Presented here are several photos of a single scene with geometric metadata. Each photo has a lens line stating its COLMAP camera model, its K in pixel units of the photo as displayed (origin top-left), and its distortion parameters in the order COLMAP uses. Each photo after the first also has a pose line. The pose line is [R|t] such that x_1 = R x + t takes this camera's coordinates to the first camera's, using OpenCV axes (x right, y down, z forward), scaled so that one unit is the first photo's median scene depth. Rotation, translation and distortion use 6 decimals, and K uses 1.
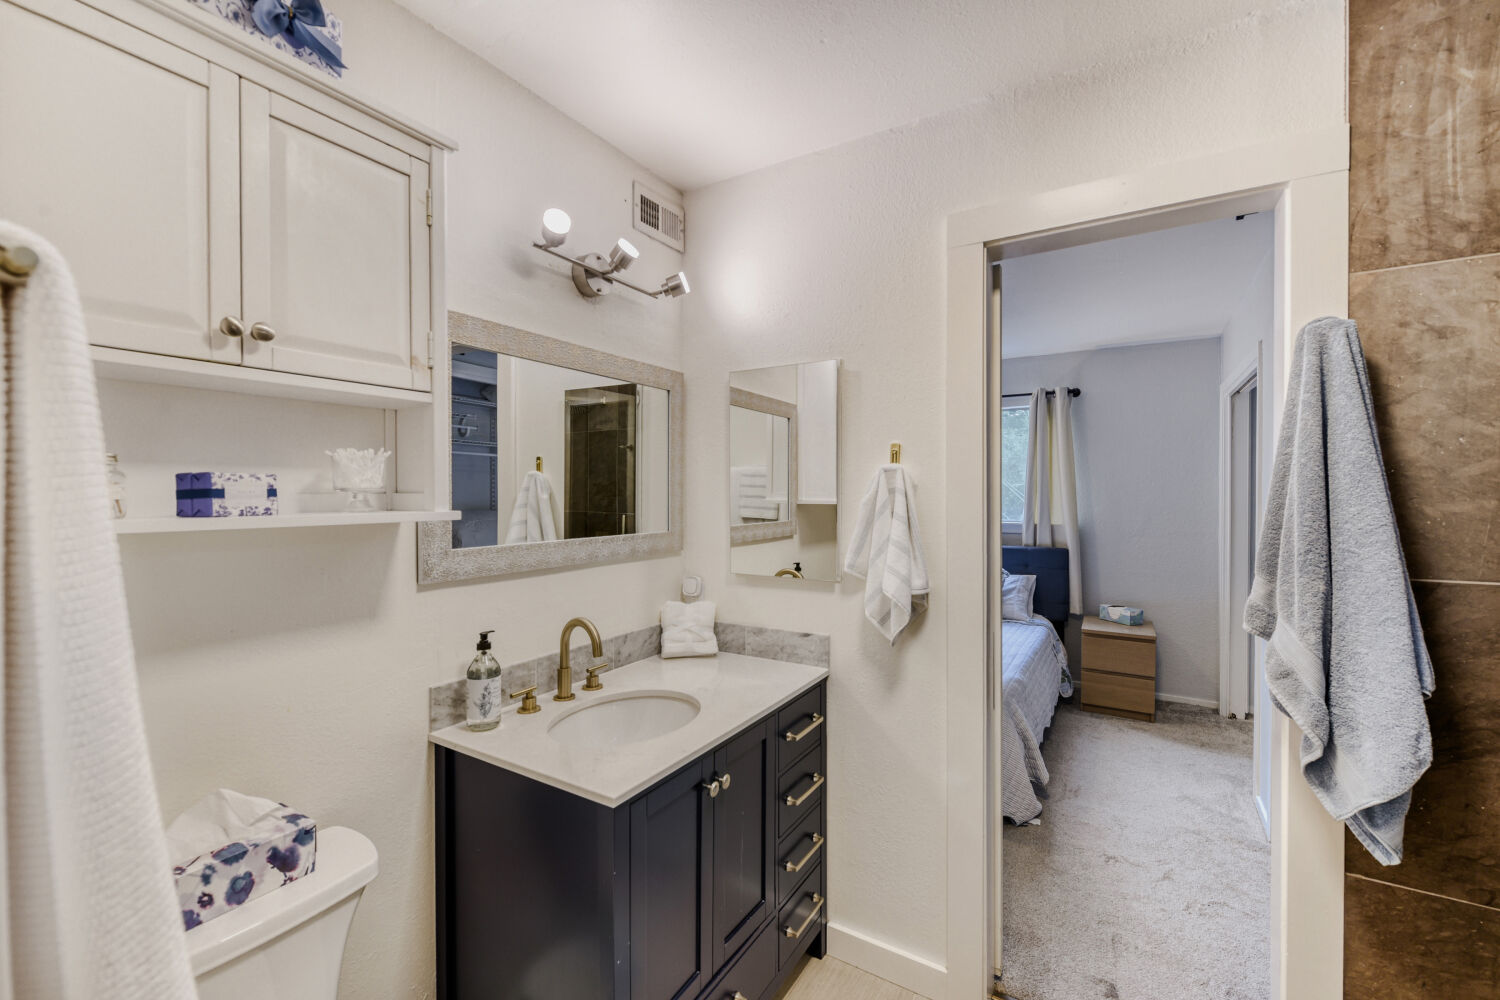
lens RADIAL K [[614.0, 0, 758.7], [0, 614.0, 504.0], [0, 0, 1]] dist [0.001115, -0.002727]
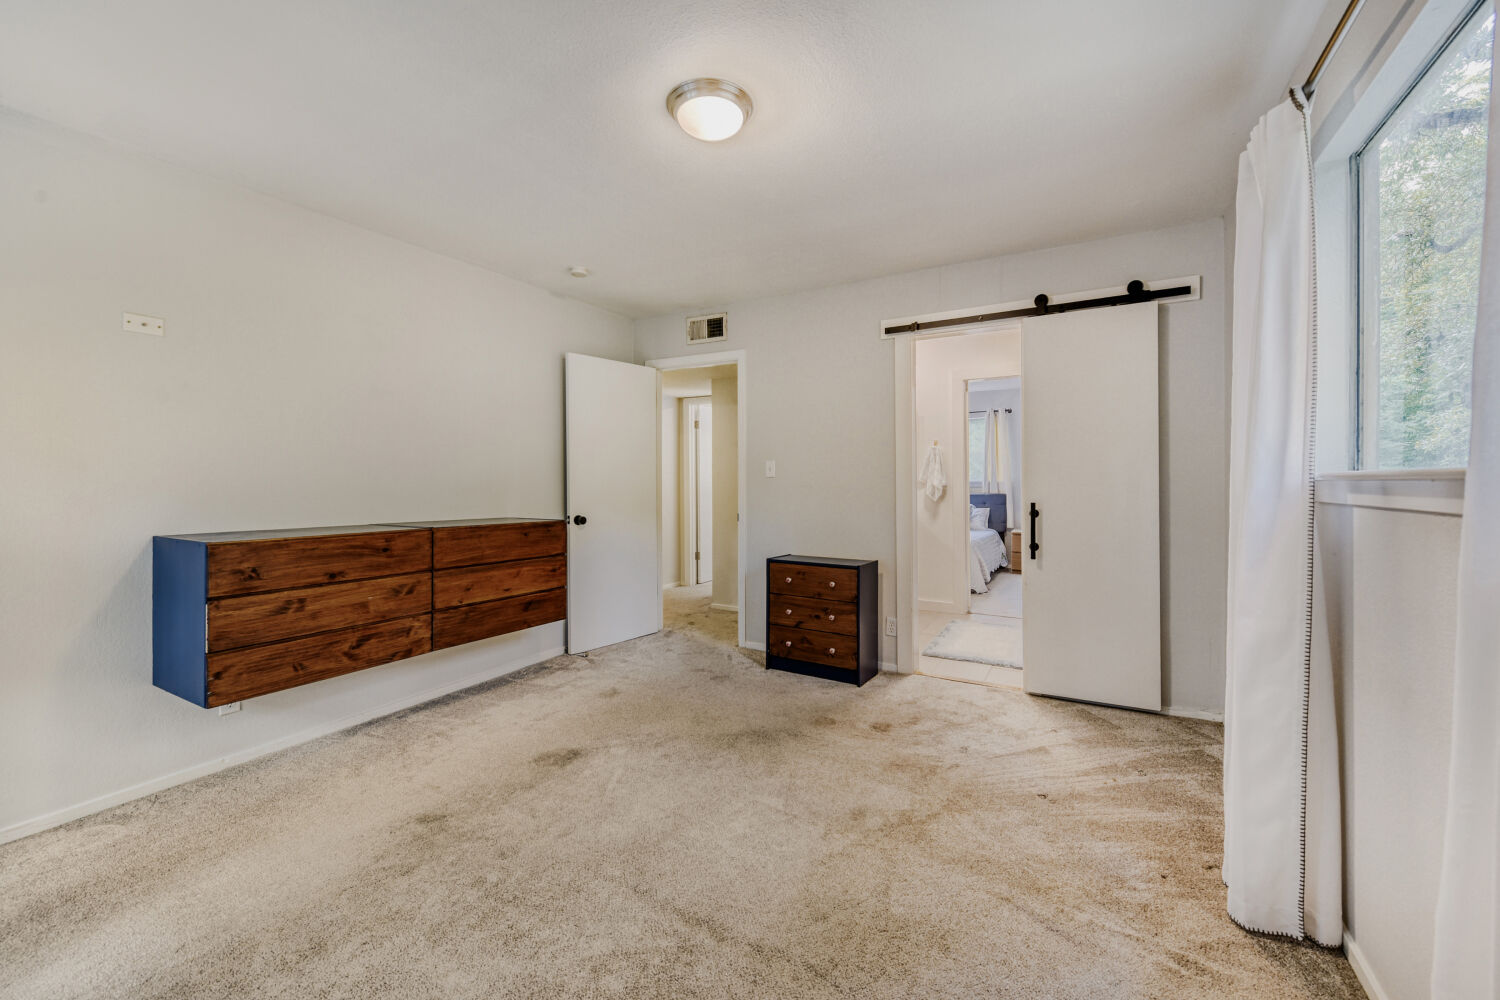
lens RADIAL K [[609.1, 0, 750.0], [0, 609.1, 492.4], [0, 0, 1]] dist [0.006025, -0.002601]
pose [[0.999664, -0.005725, 0.025272, -0.337606], [0.005927, 0.999951, -0.007913, 0.079937], [-0.025225, 0.008060, 0.999649, -0.874614]]
